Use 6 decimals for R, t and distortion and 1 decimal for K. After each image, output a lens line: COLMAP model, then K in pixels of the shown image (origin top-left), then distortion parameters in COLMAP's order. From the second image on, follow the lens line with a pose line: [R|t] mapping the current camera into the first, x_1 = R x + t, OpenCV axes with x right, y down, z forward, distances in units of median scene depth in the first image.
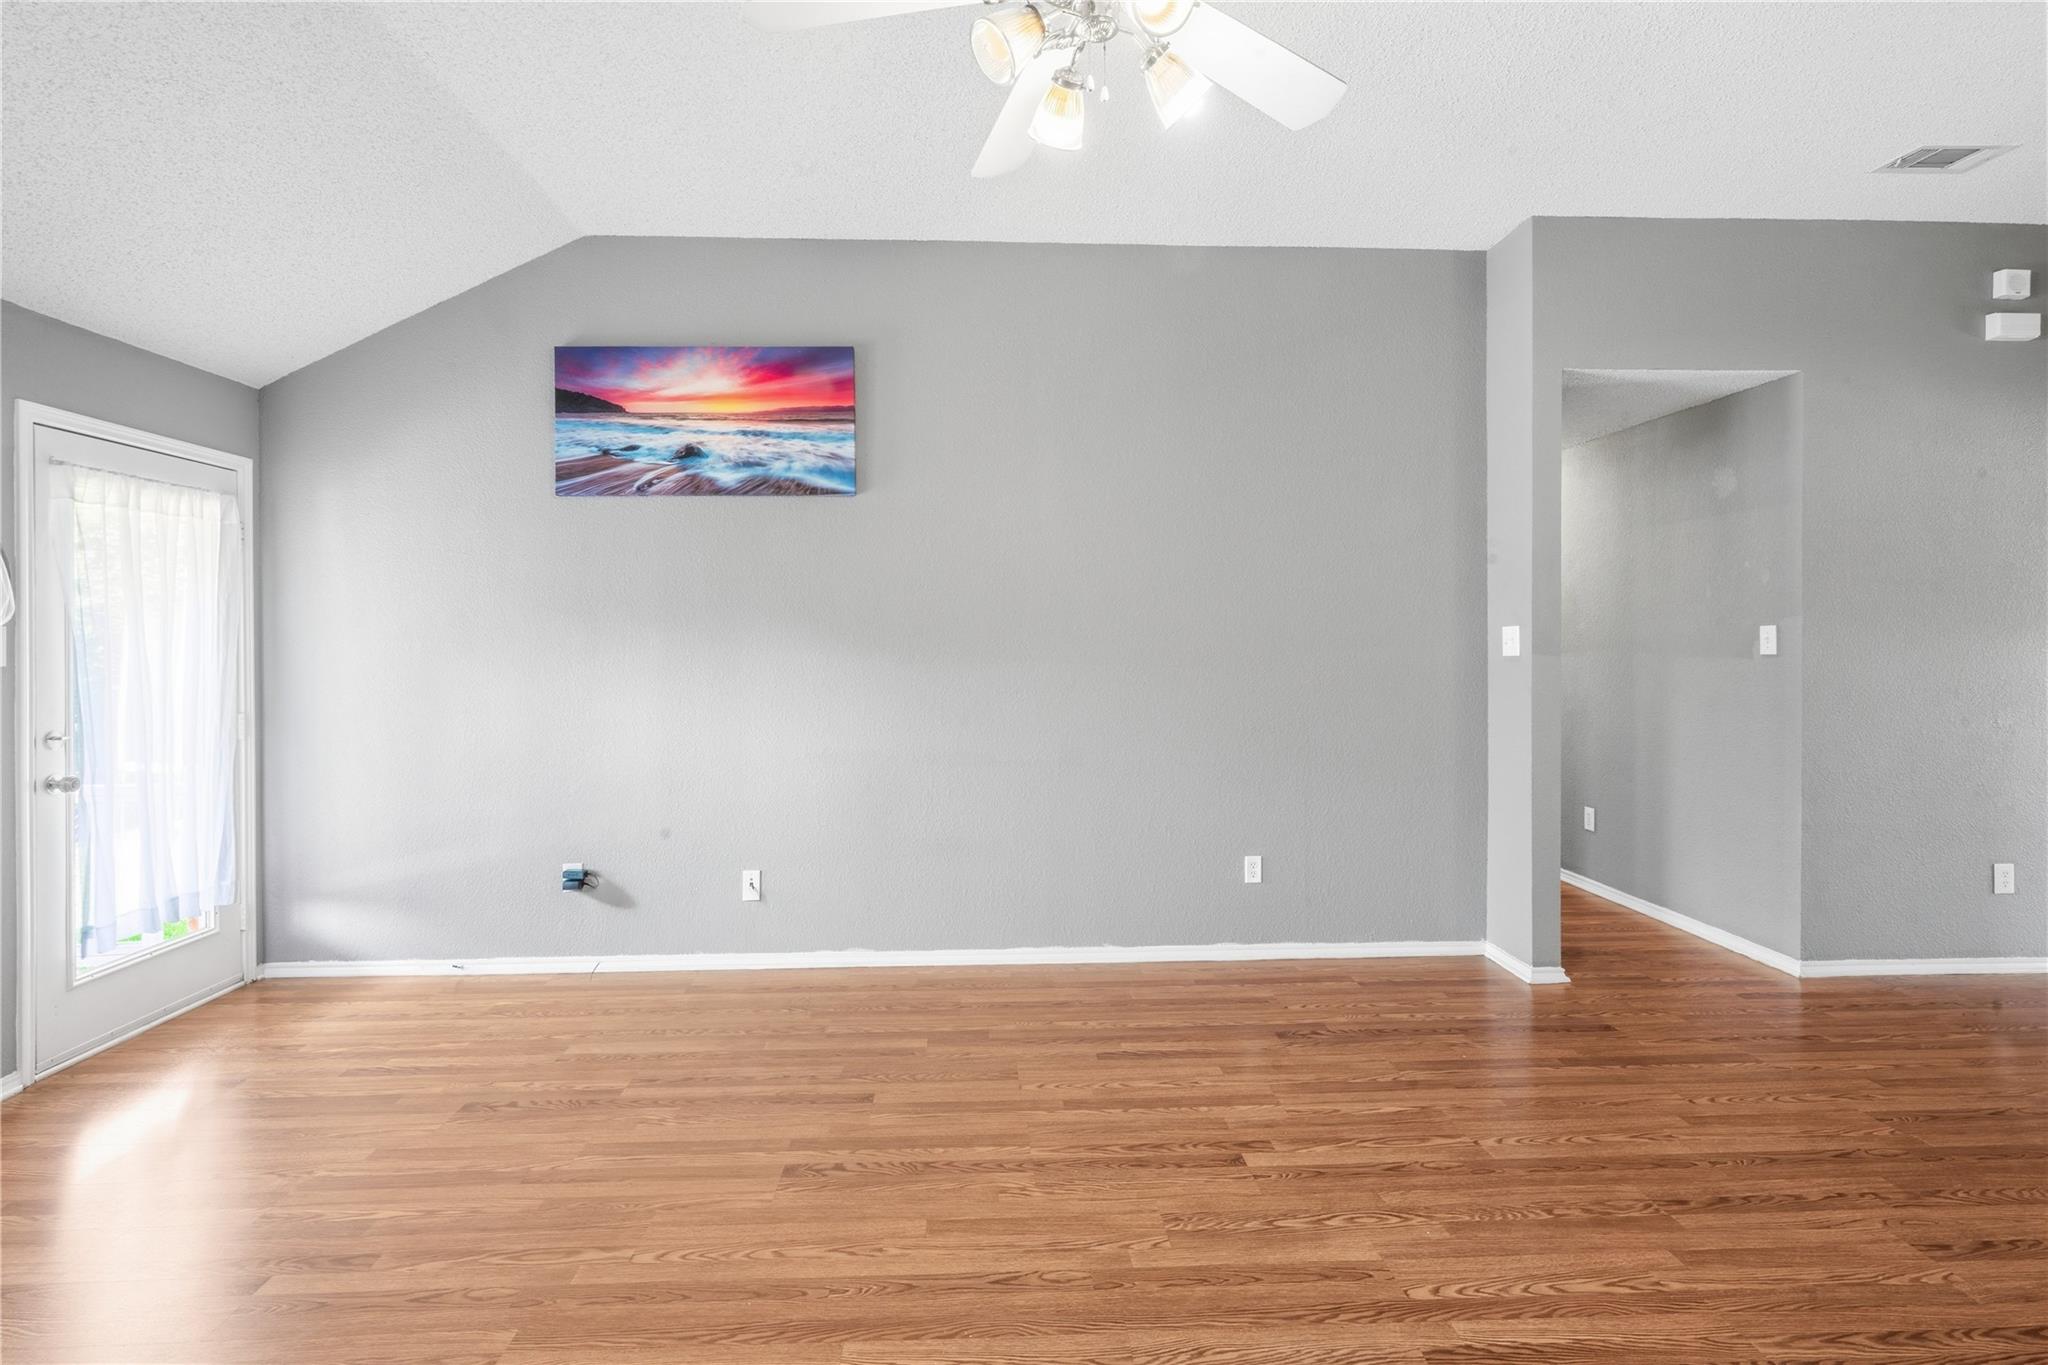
lens RADIAL K [[943.3, 0, 1017.2], [0, 943.3, 642.3], [0, 0, 1]] dist [0.001895, 0.002425]
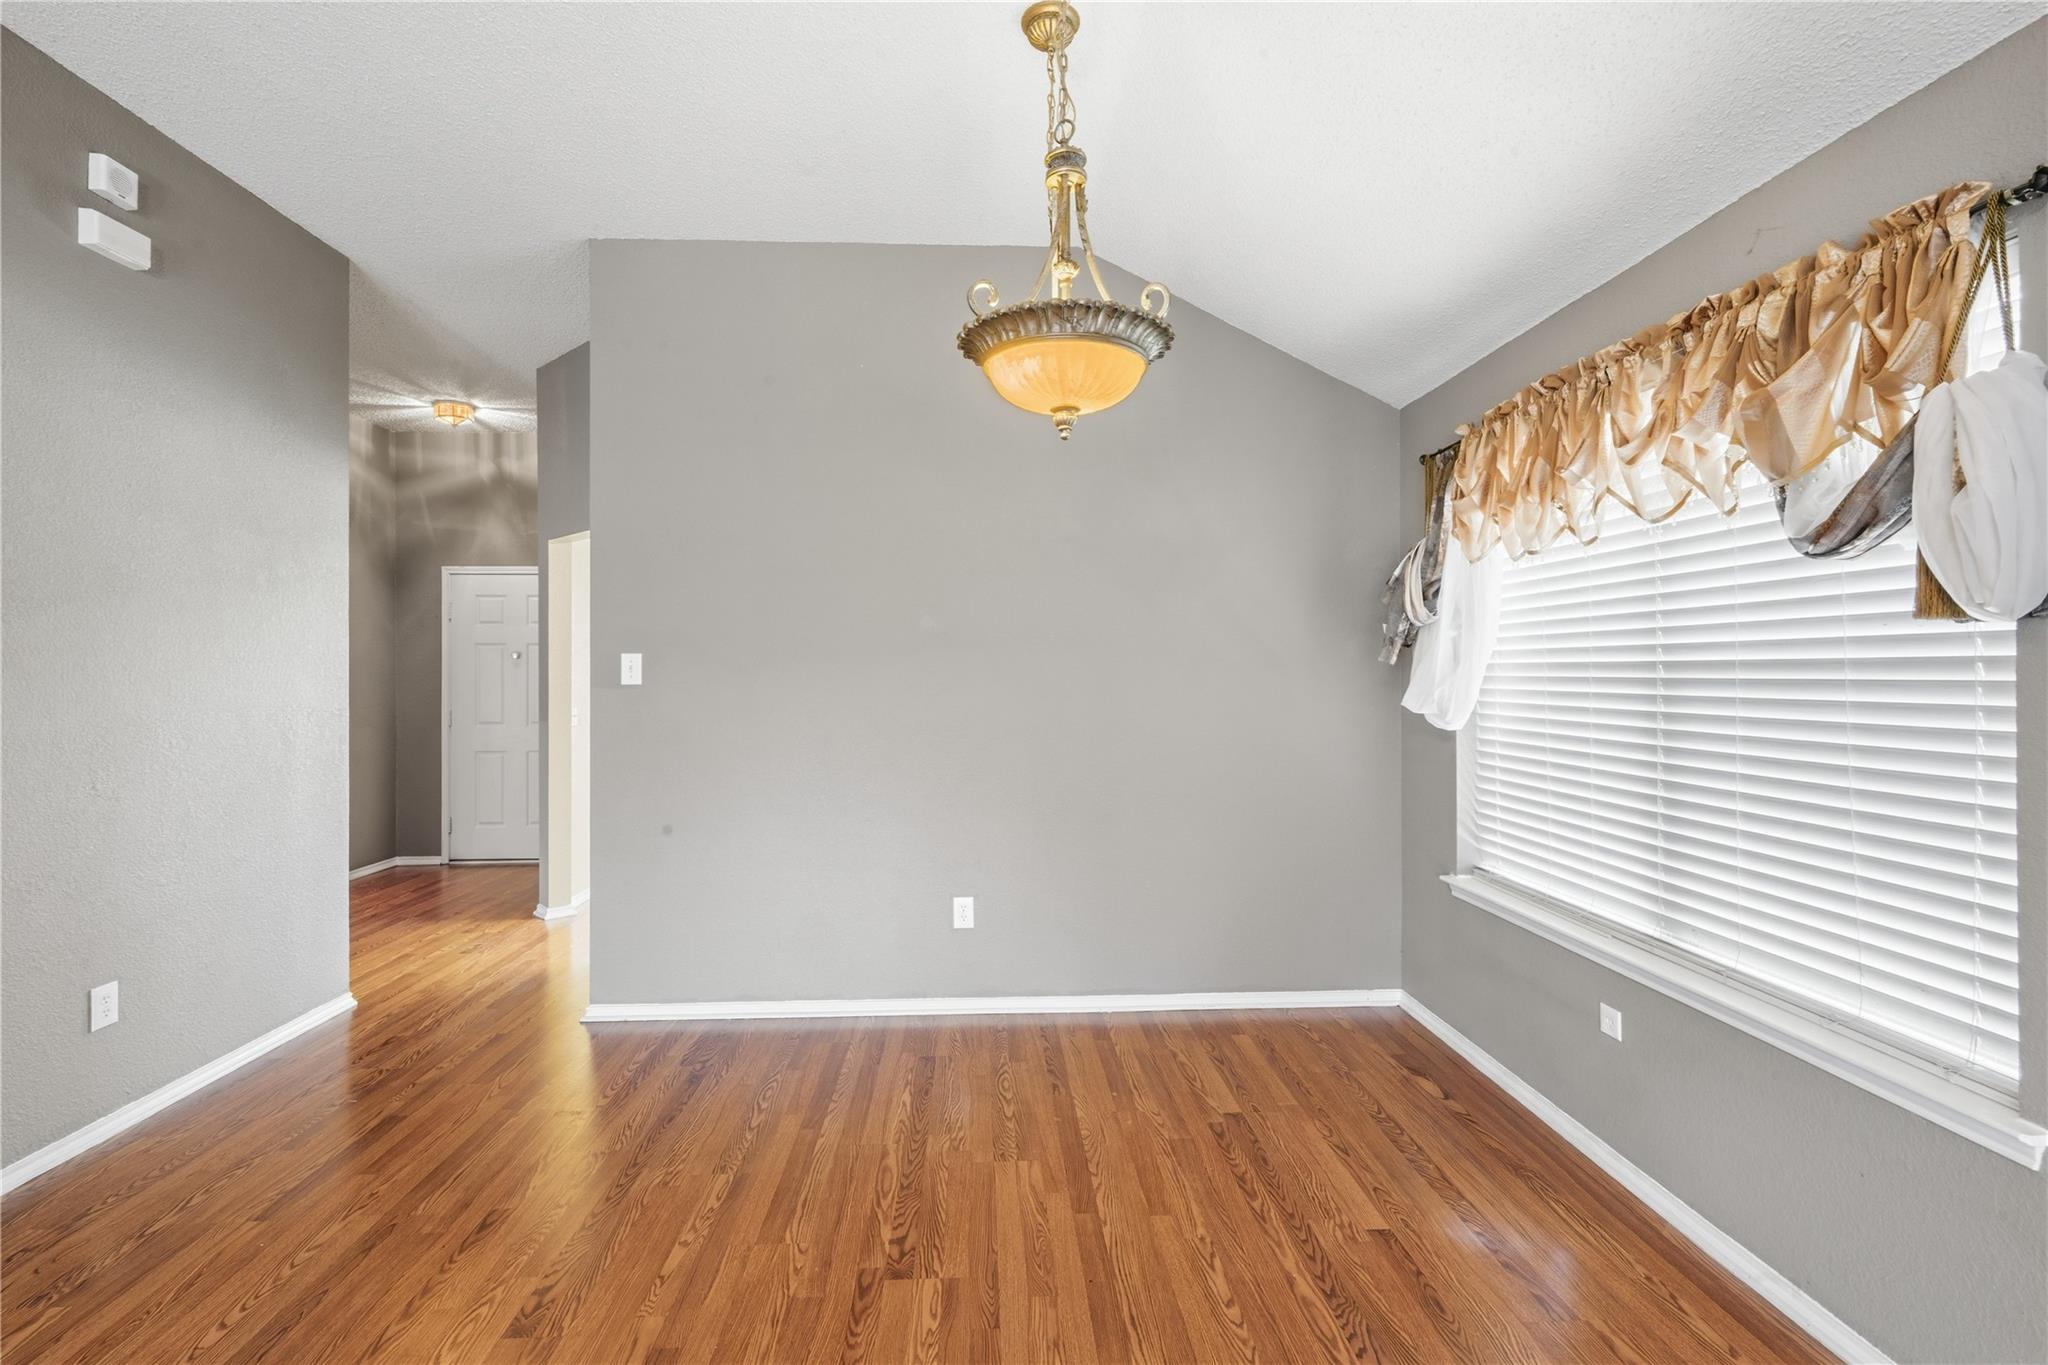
lens RADIAL K [[943.3, 0, 1016.7], [0, 943.3, 663.6], [0, 0, 1]] dist [0.001895, 0.002425]
pose [[0.001577, 0.005445, 0.999984, 0.324370], [0.003981, 0.999977, -0.005452, -0.002405], [-0.999991, 0.003990, 0.001555, 0.308650]]
